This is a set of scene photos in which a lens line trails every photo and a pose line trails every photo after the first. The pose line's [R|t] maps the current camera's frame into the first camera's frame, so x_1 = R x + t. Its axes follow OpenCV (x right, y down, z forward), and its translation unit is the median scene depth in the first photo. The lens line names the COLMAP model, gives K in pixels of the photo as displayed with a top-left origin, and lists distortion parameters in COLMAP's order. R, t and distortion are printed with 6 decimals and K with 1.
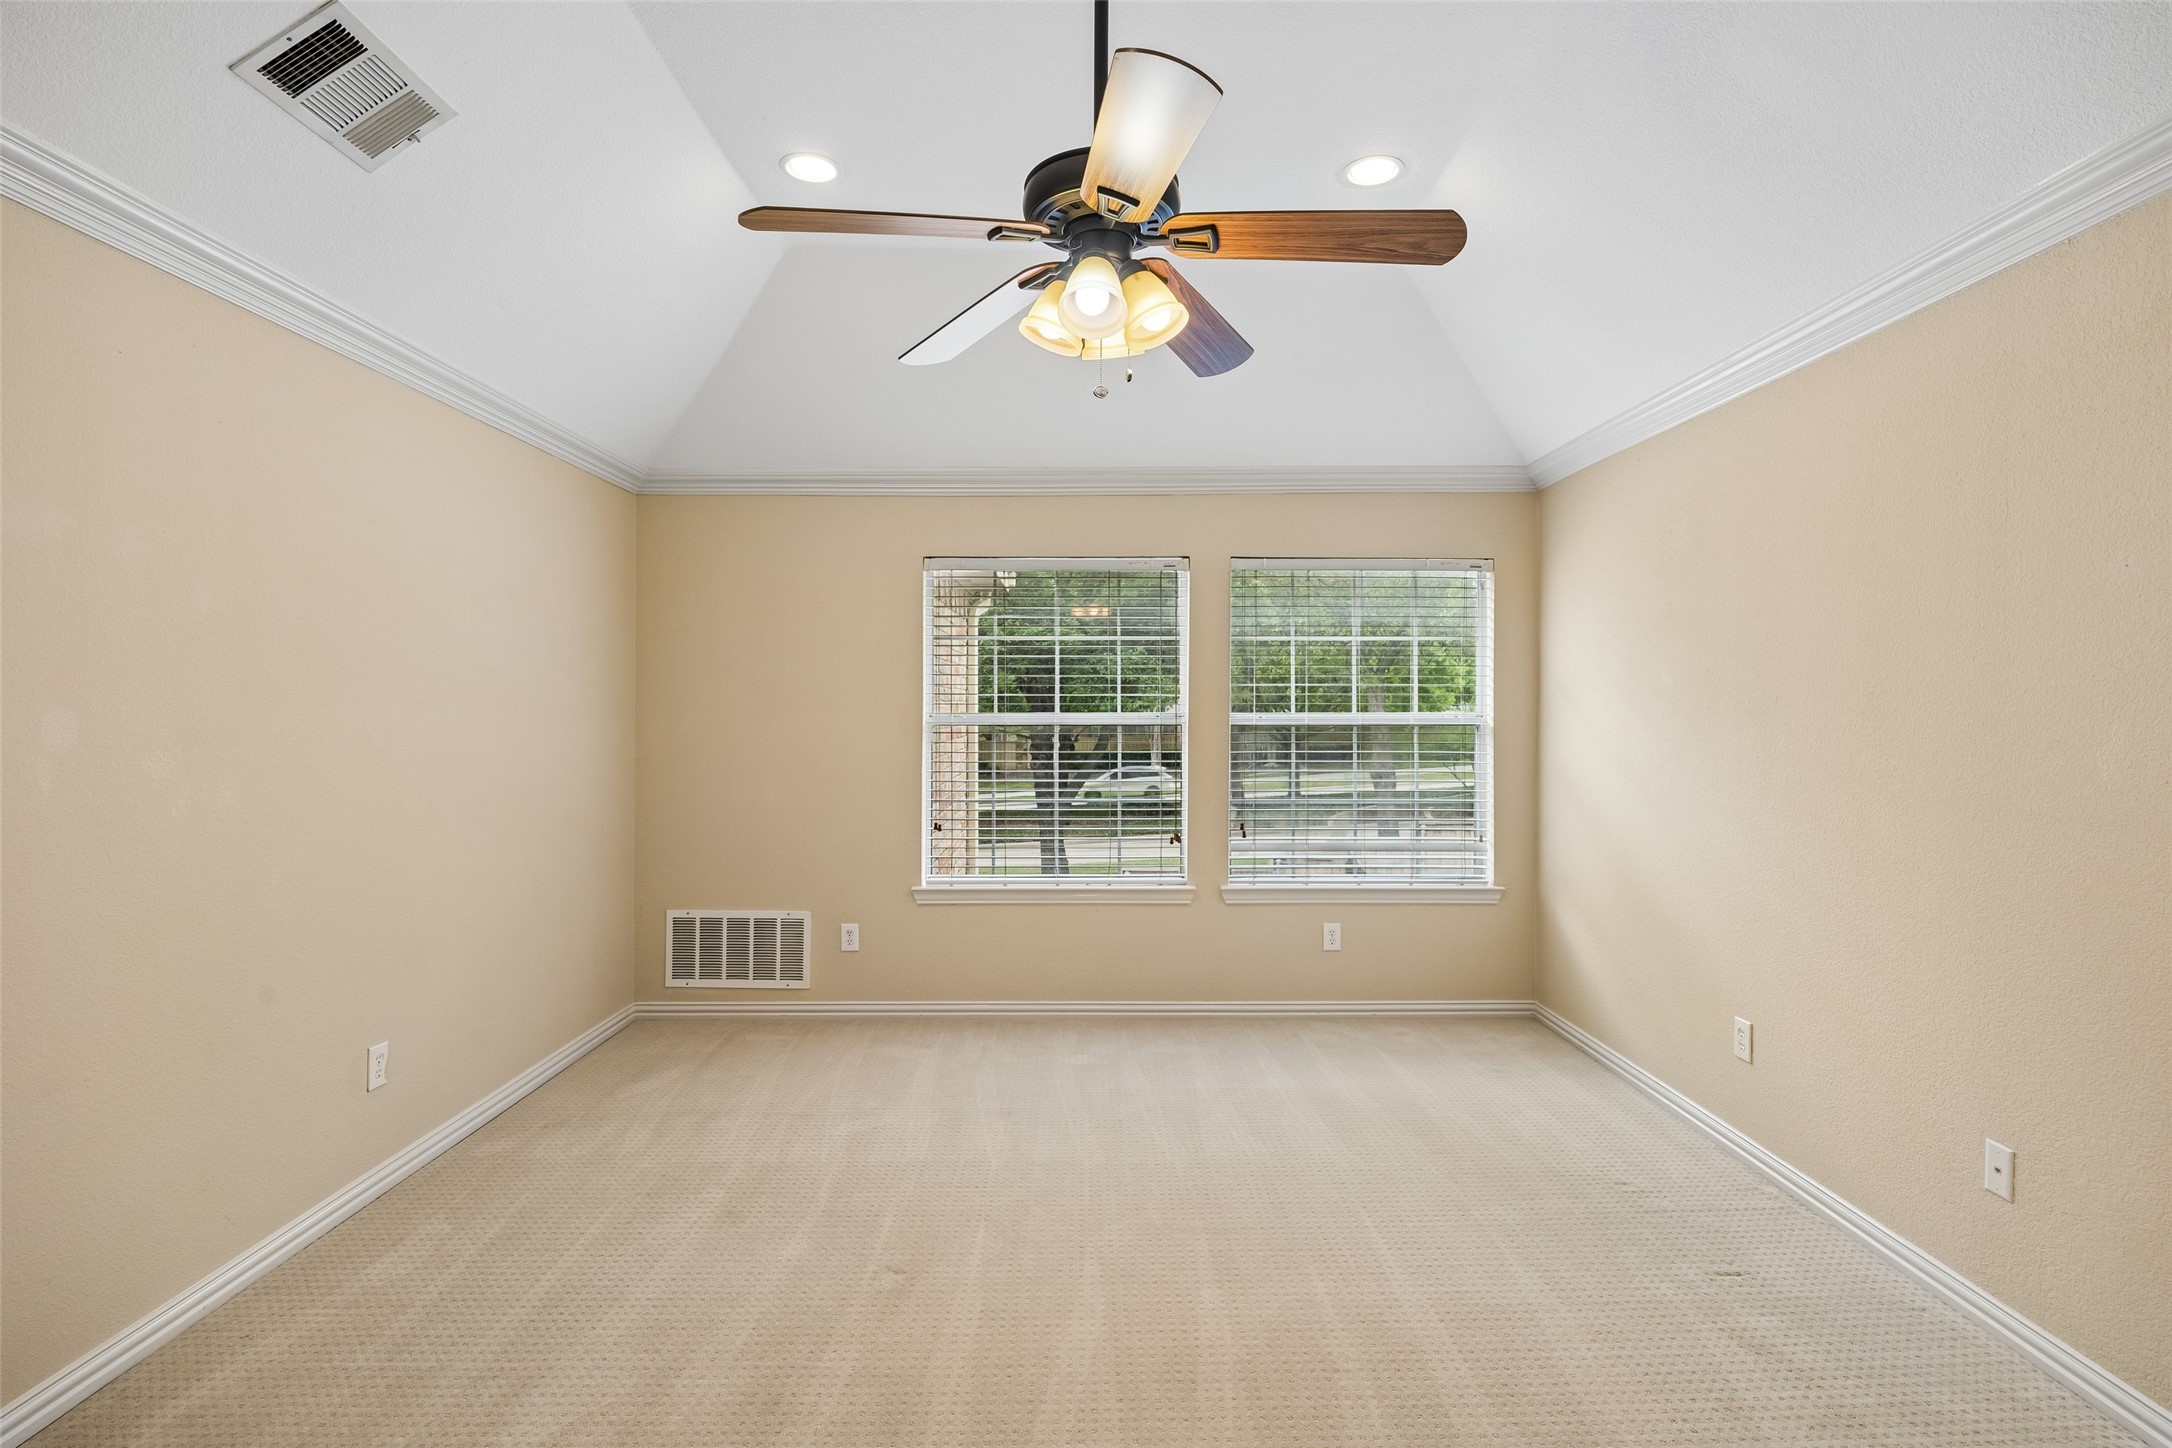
lens RADIAL K [[1057.8, 0, 1079.4], [0, 1057.8, 719.0], [0, 0, 1]] dist [0.006858, 0.002152]
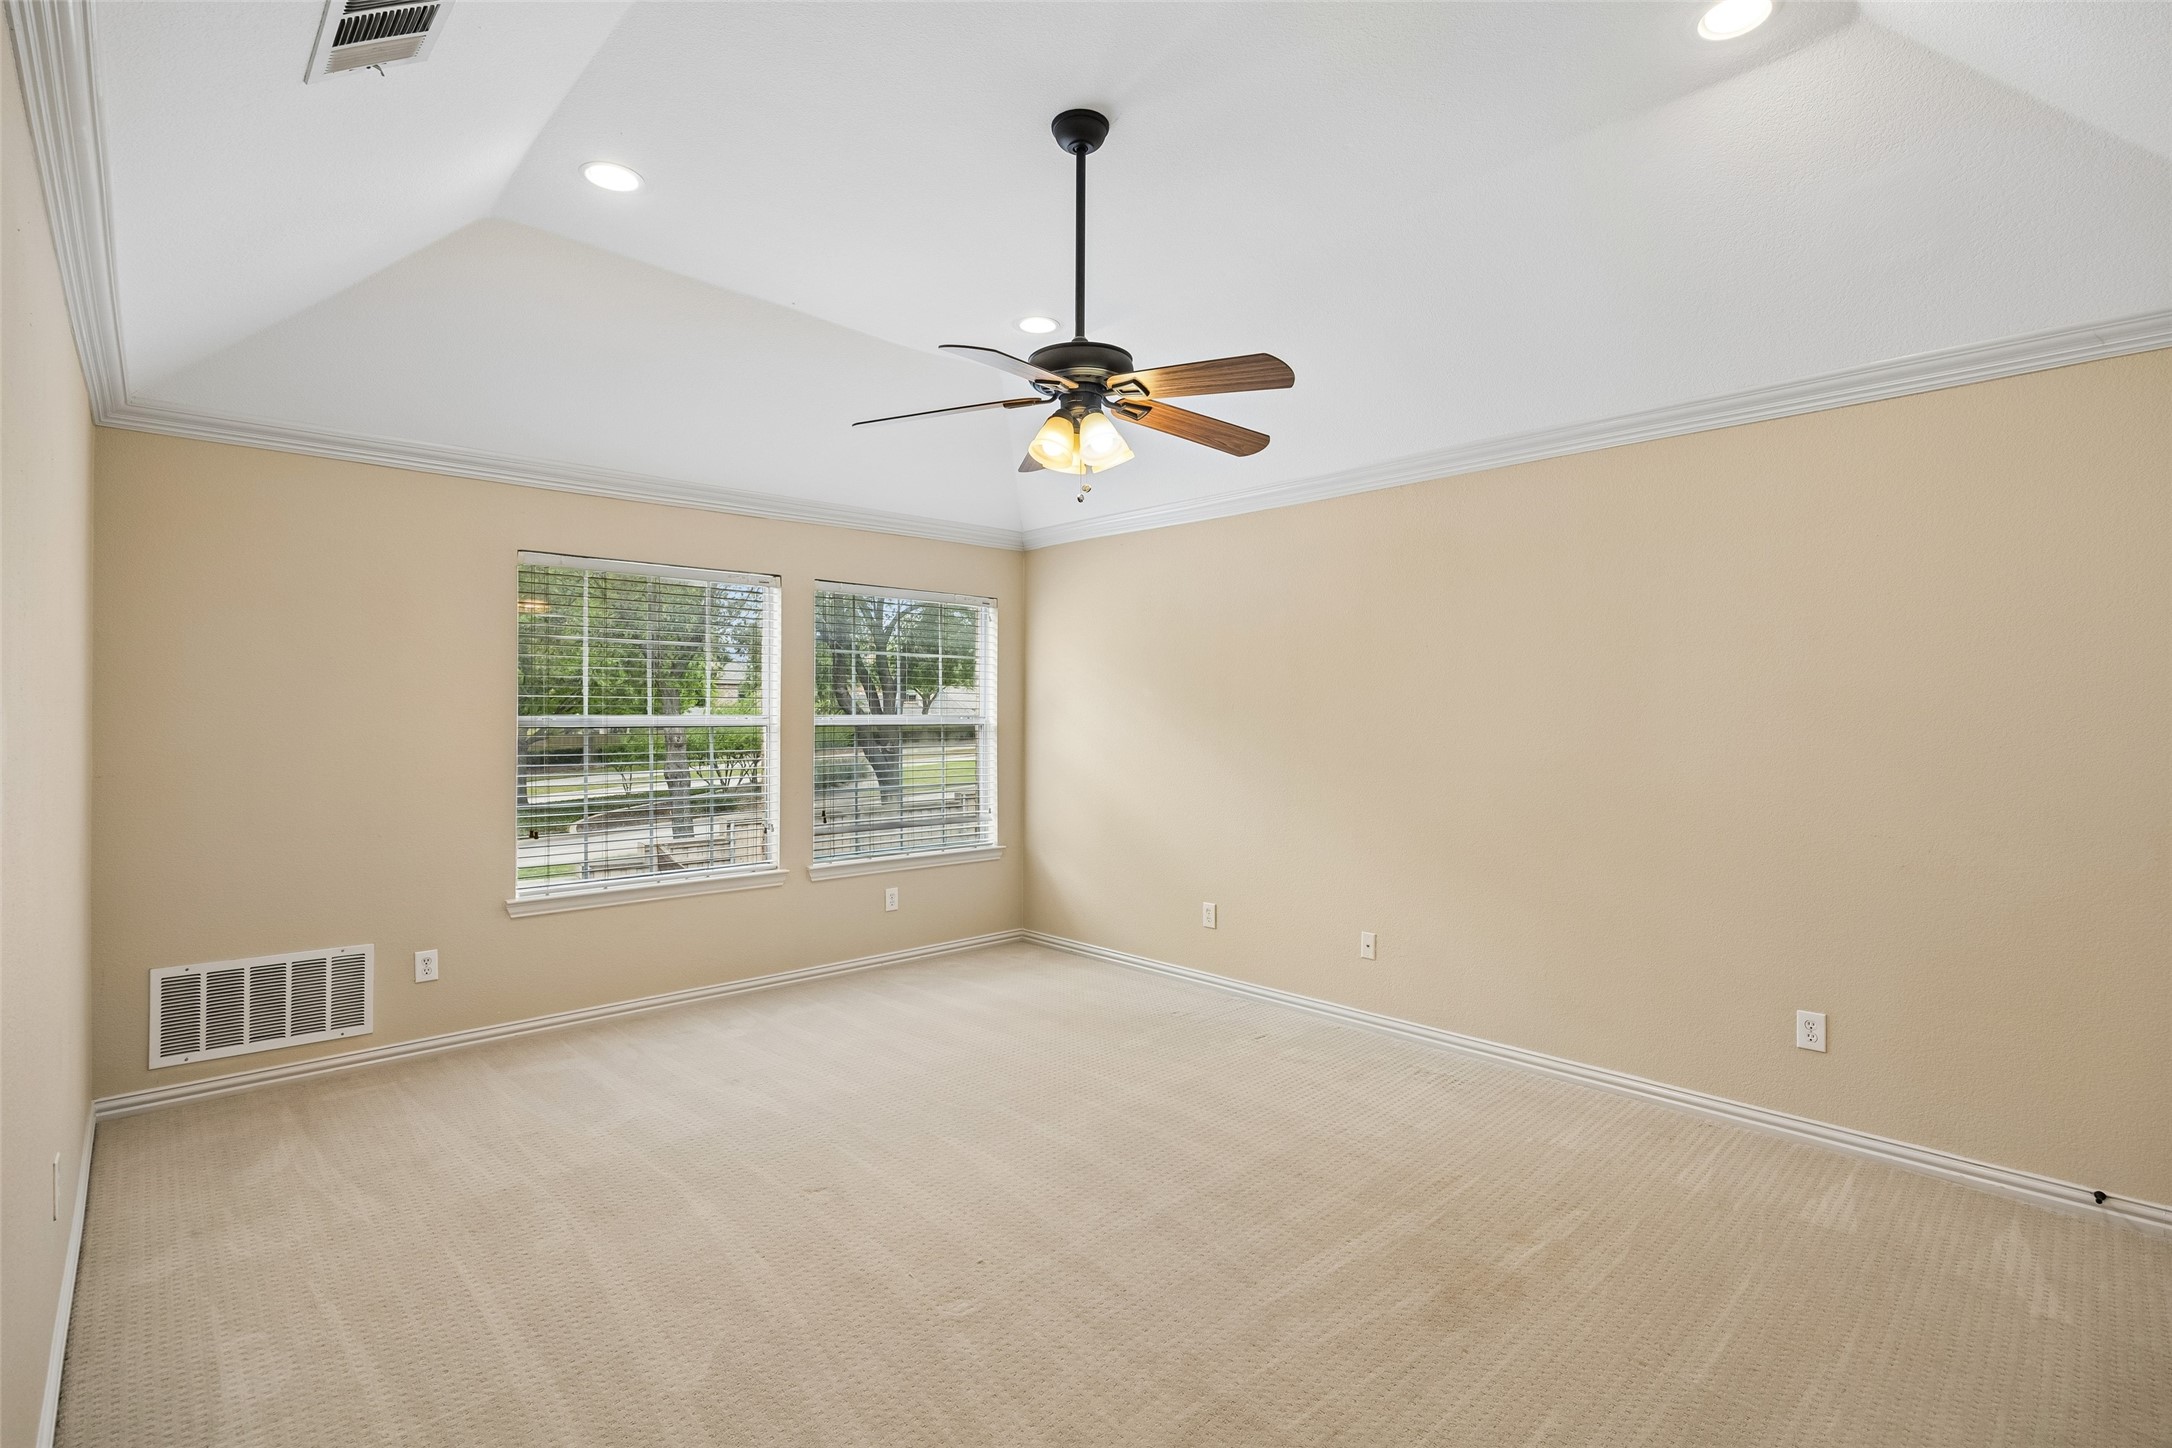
lens RADIAL K [[1057.8, 0, 1070.7], [0, 1057.8, 723.4], [0, 0, 1]] dist [0.006858, 0.002152]
pose [[0.728132, -0.005825, 0.685412, -0.434538], [0.003140, 0.999982, 0.005162, -0.001944], [-0.685430, -0.001606, 0.728137, -0.027578]]
